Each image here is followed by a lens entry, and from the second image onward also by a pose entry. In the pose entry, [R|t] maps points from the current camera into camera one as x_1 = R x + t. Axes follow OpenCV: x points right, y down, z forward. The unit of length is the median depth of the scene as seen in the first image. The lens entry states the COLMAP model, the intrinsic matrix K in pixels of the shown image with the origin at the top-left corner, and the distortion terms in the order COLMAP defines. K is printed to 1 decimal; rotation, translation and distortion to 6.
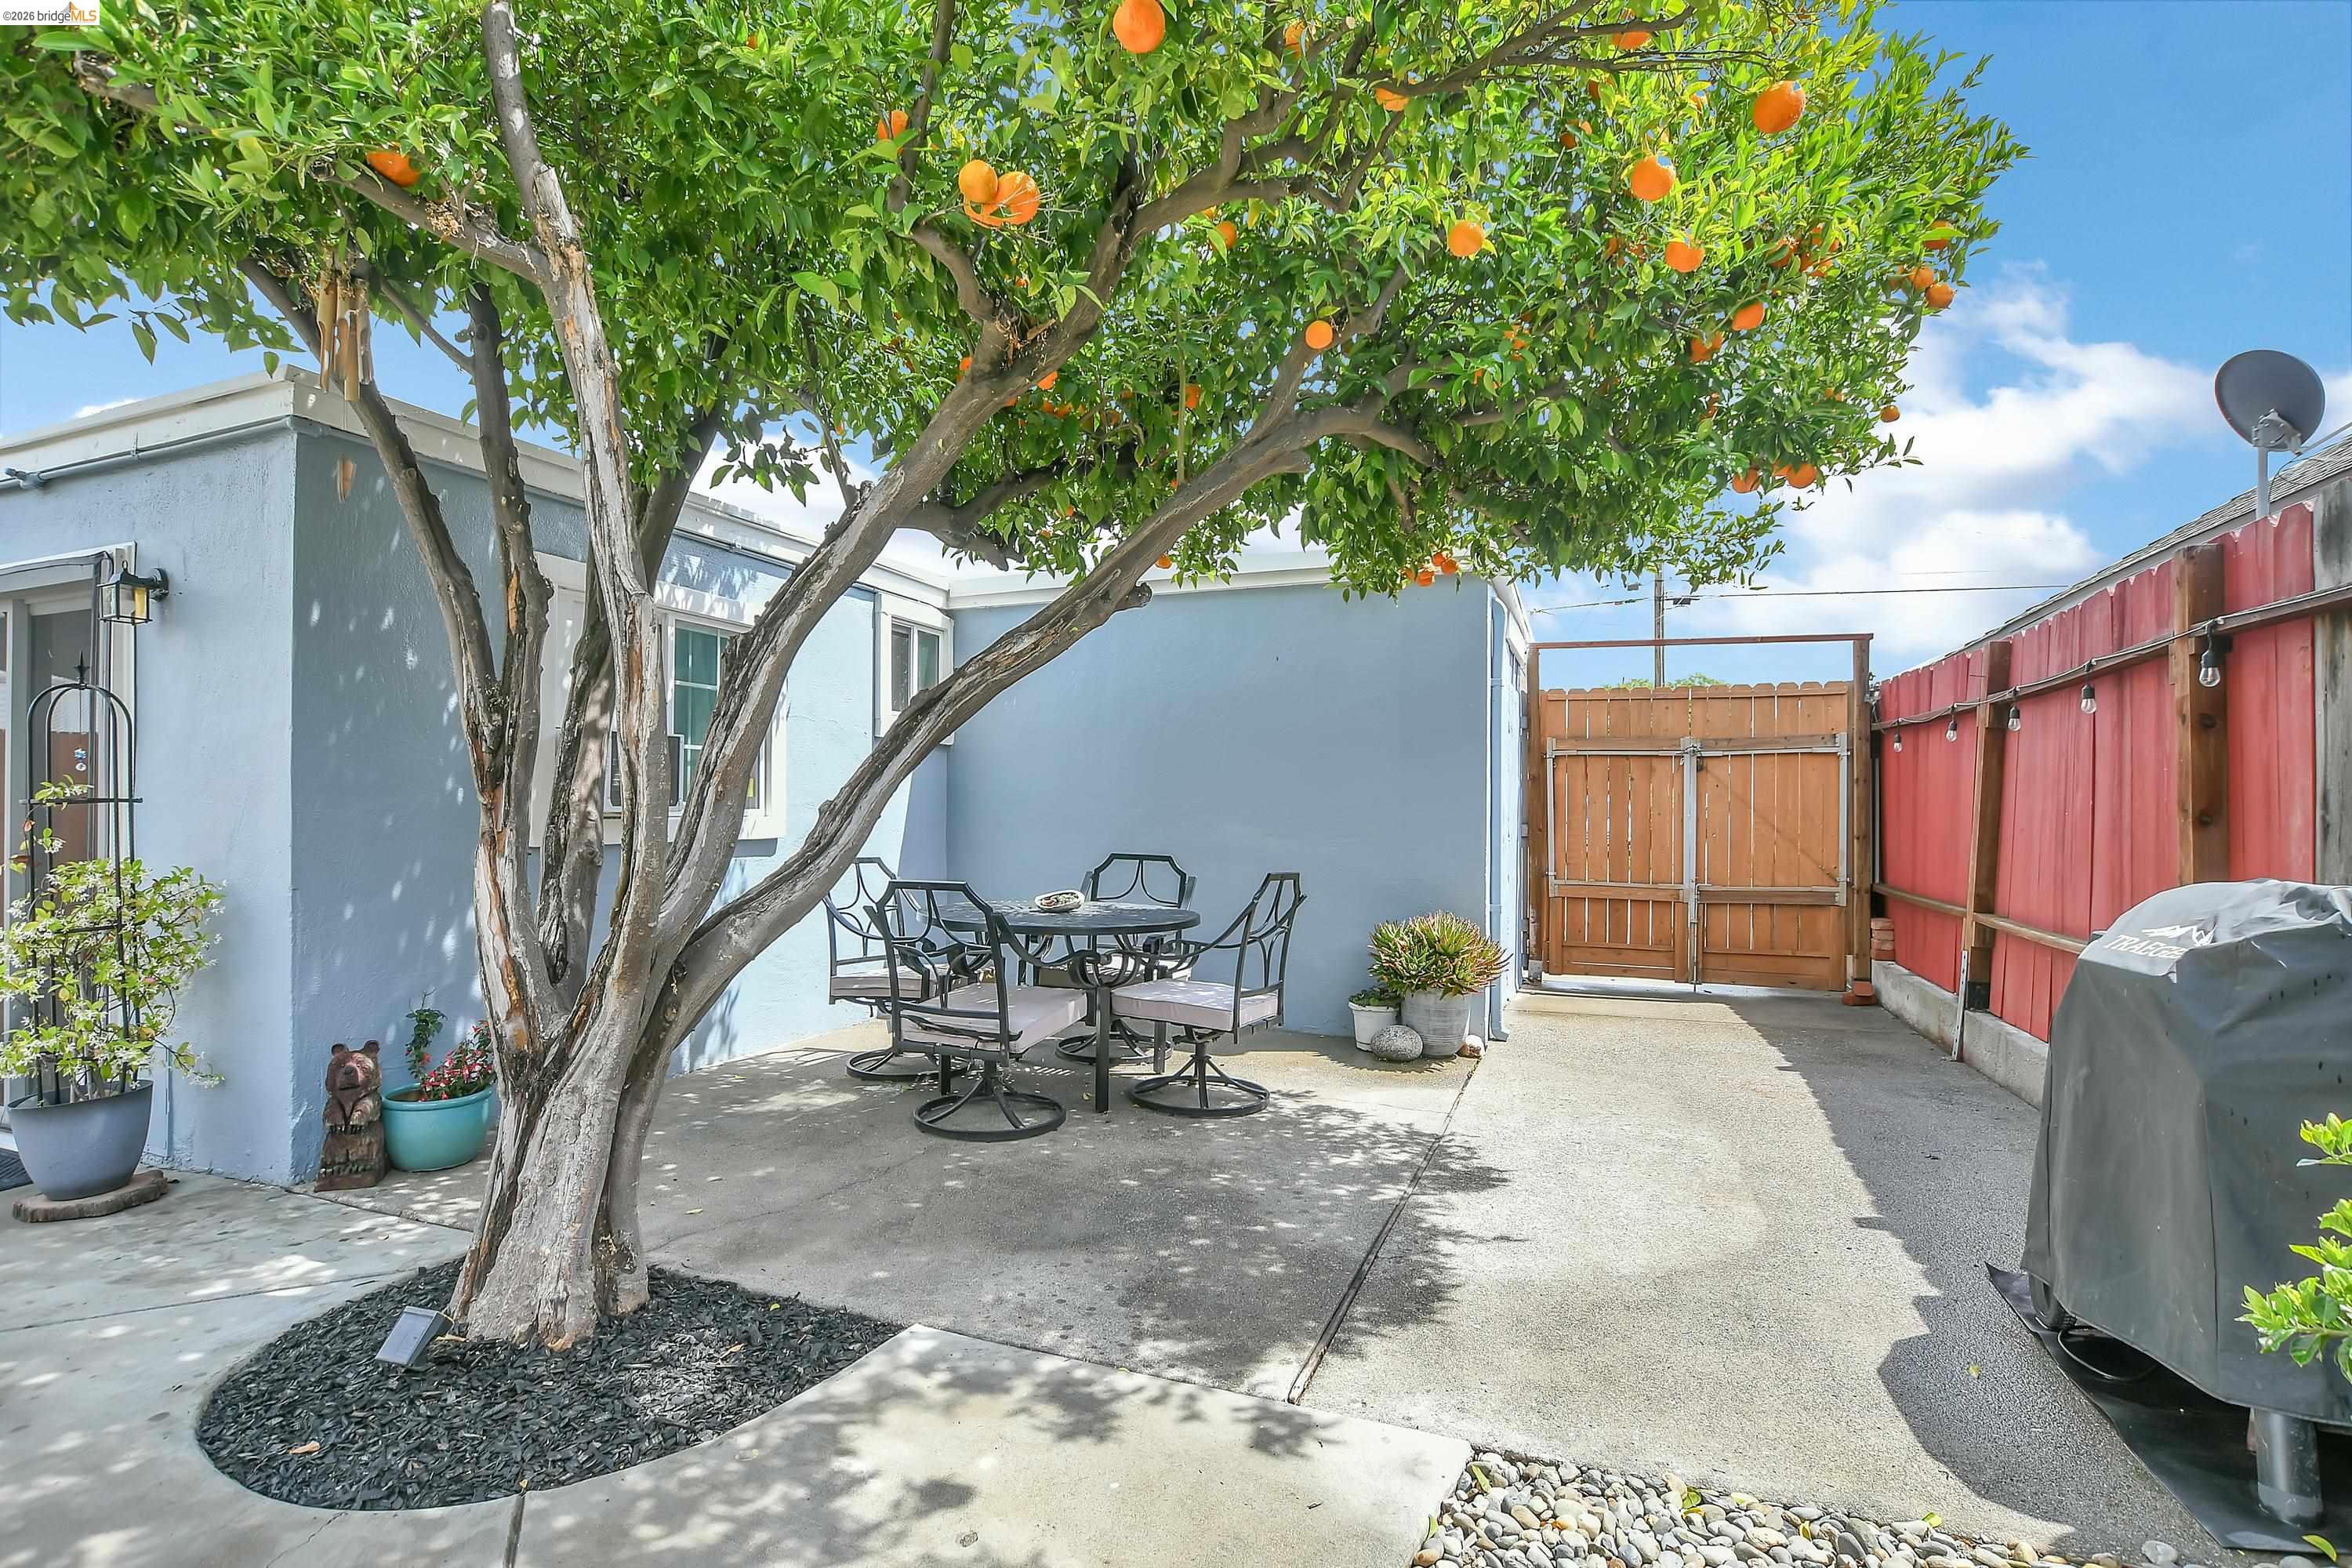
lens RADIAL K [[1128.8, 0, 1156.6], [0, 1128.8, 799.5], [0, 0, 1]] dist [-0.037940, 0.006842]
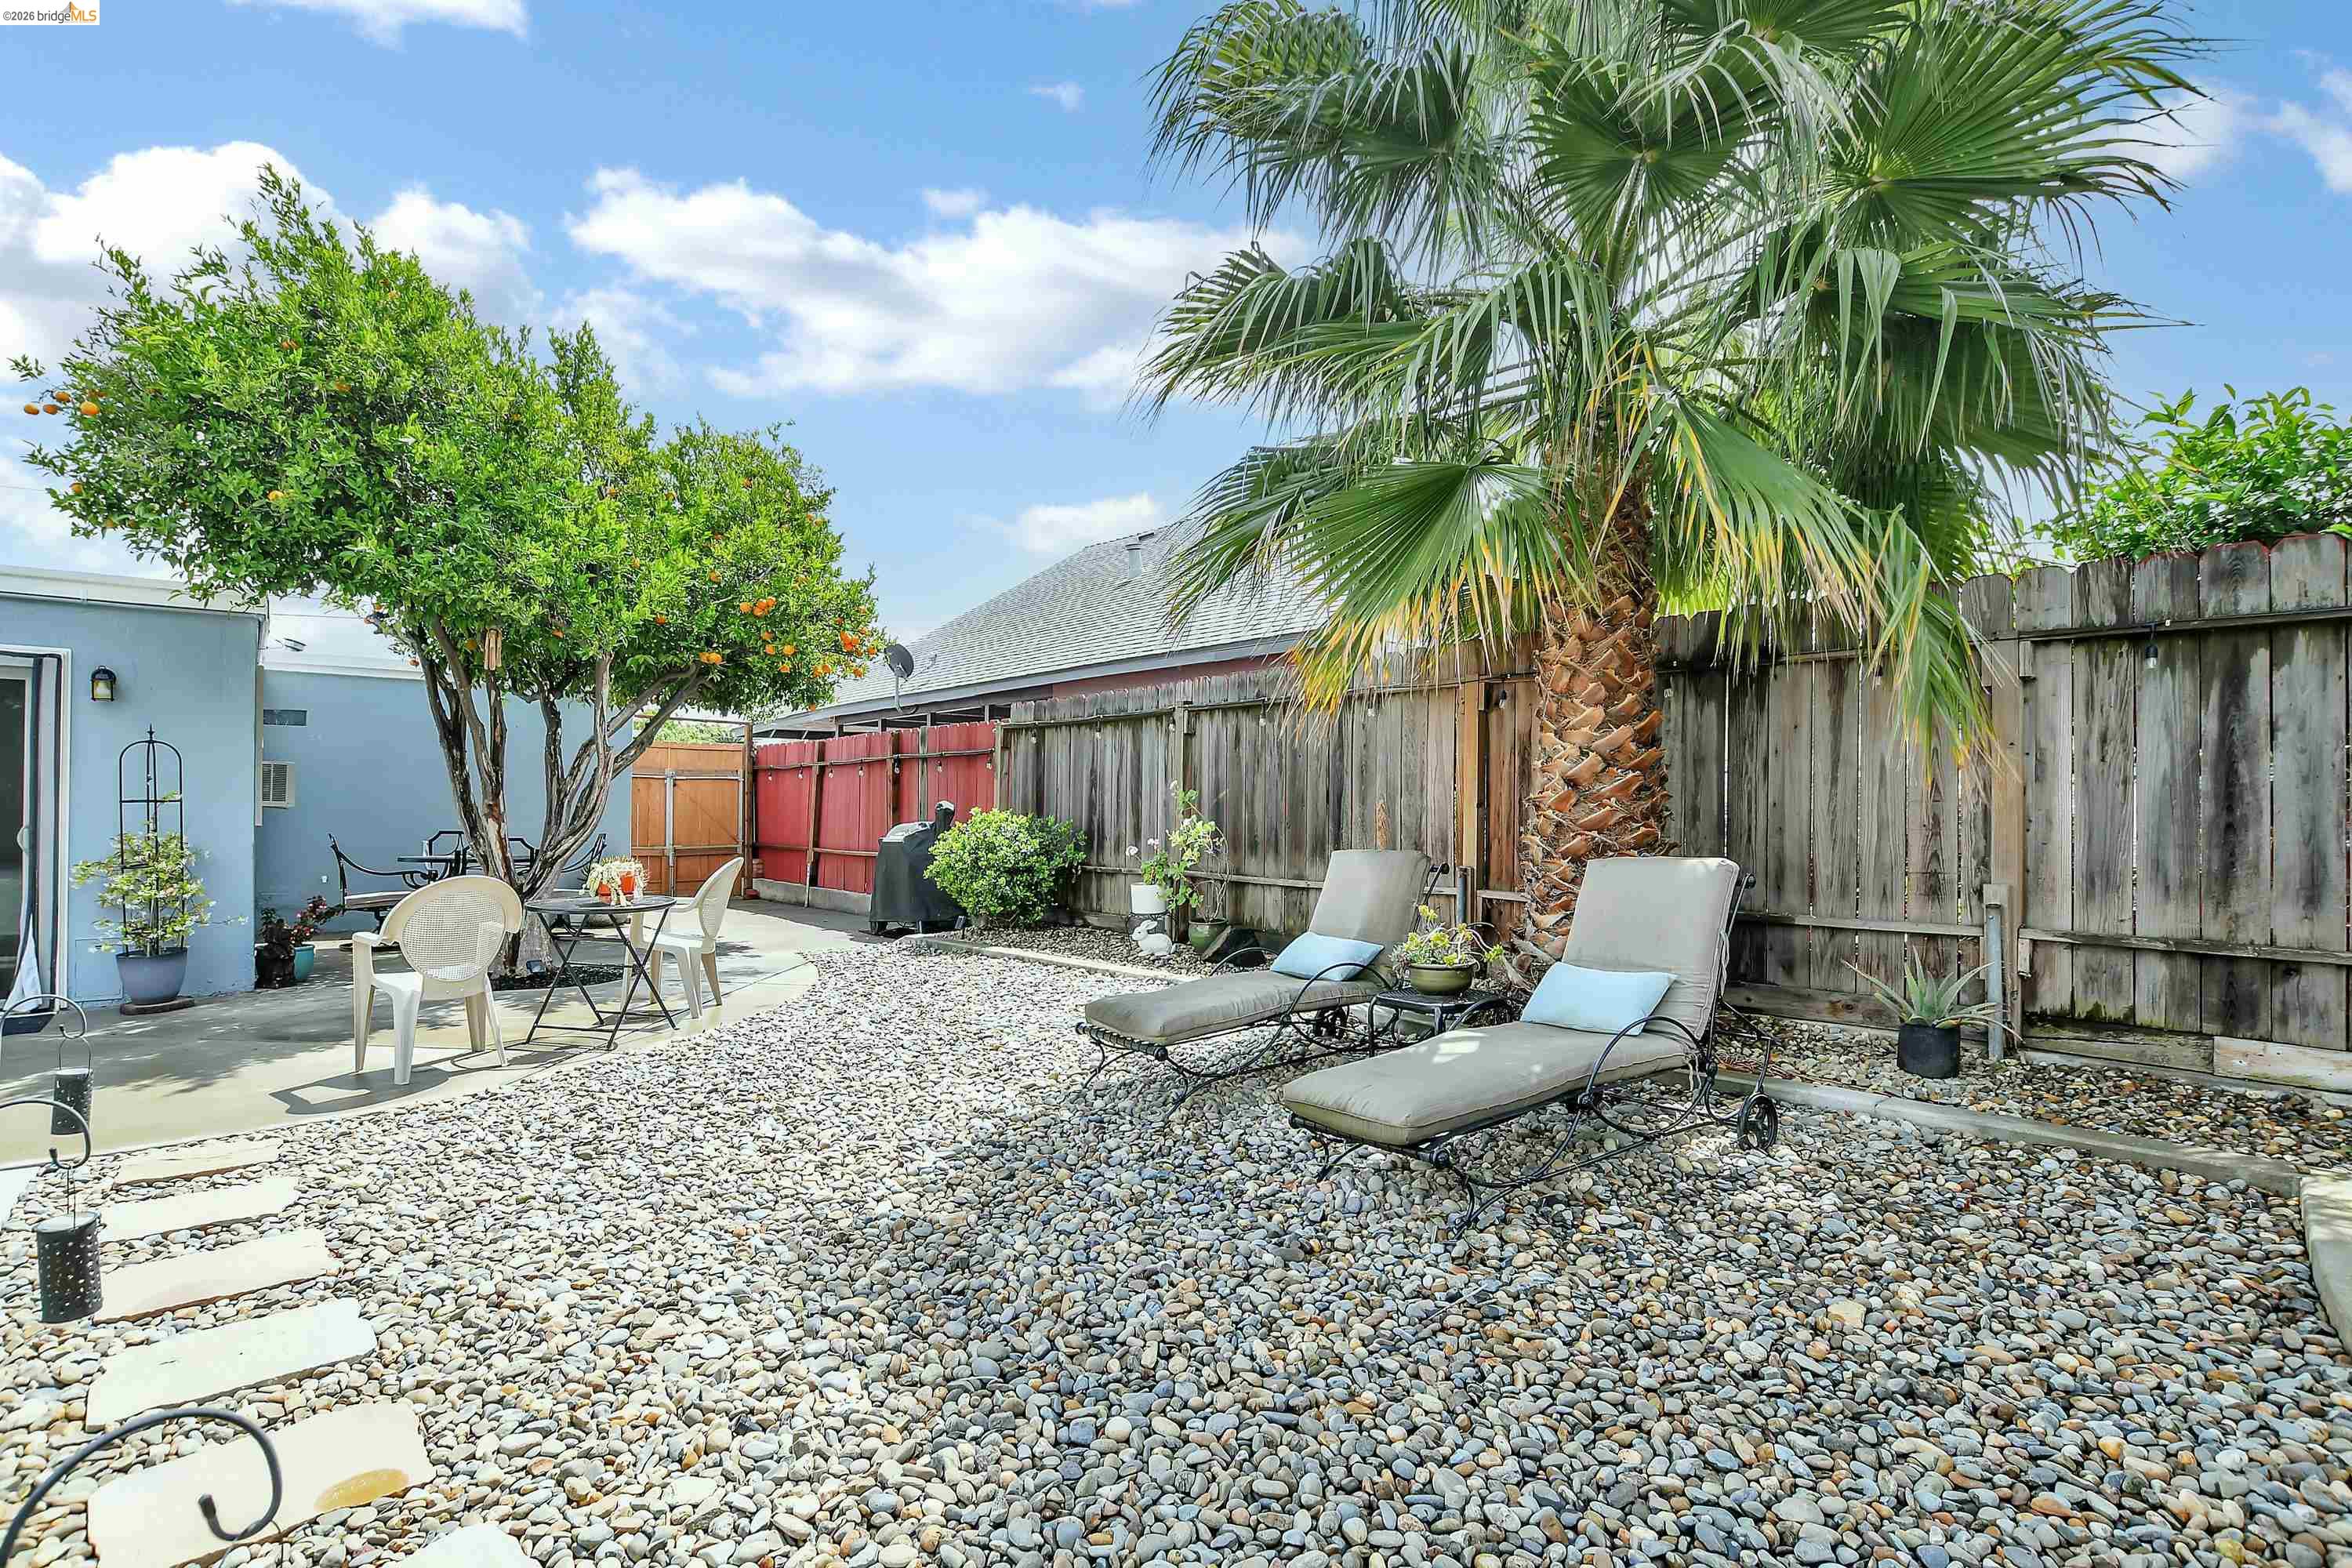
lens RADIAL K [[1128.8, 0, 1156.6], [0, 1128.8, 799.5], [0, 0, 1]] dist [-0.037940, 0.006842]
pose [[0.488682, 0.006334, 0.872439, -1.140771], [-0.008469, 0.999961, -0.002516, -0.008643], [-0.872421, -0.006159, 0.488717, -0.959834]]
